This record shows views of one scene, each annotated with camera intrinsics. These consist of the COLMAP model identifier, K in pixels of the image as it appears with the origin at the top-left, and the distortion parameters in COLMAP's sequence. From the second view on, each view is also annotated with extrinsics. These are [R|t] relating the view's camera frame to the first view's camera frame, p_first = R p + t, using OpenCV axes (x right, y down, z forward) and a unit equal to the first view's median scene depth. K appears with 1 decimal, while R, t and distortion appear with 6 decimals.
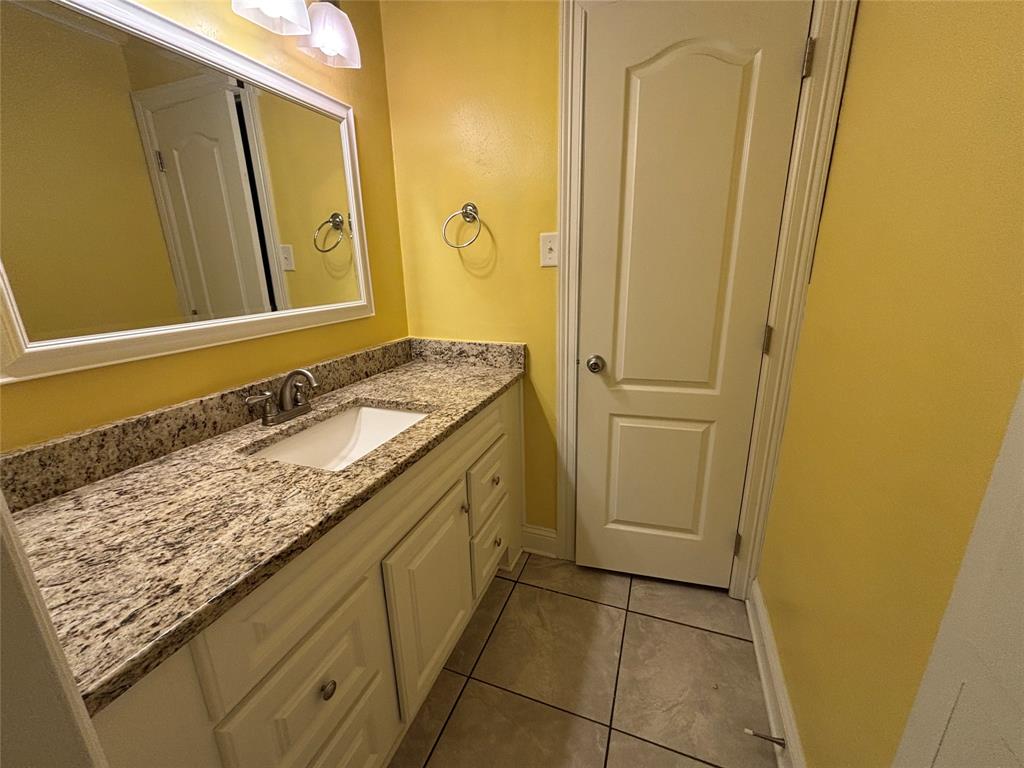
lens RADIAL K [[416.5, 0, 512.0], [0, 416.5, 384.0], [0, 0, 1]] dist [-0.003242, -0.000588]
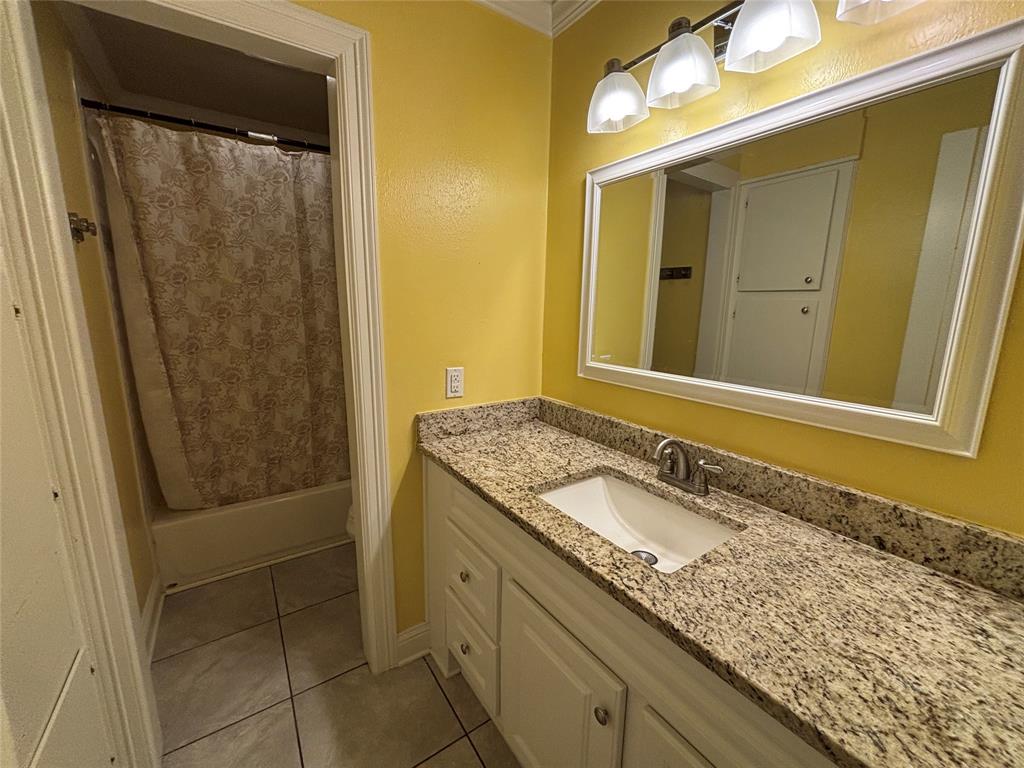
lens RADIAL K [[416.5, 0, 512.0], [0, 416.5, 384.0], [0, 0, 1]] dist [-0.003242, -0.000588]
pose [[-0.578210, 0.161738, -0.799696, 0.541628], [-0.229765, 0.908207, 0.349813, -0.485363], [0.782867, 0.386007, -0.487973, 1.365043]]
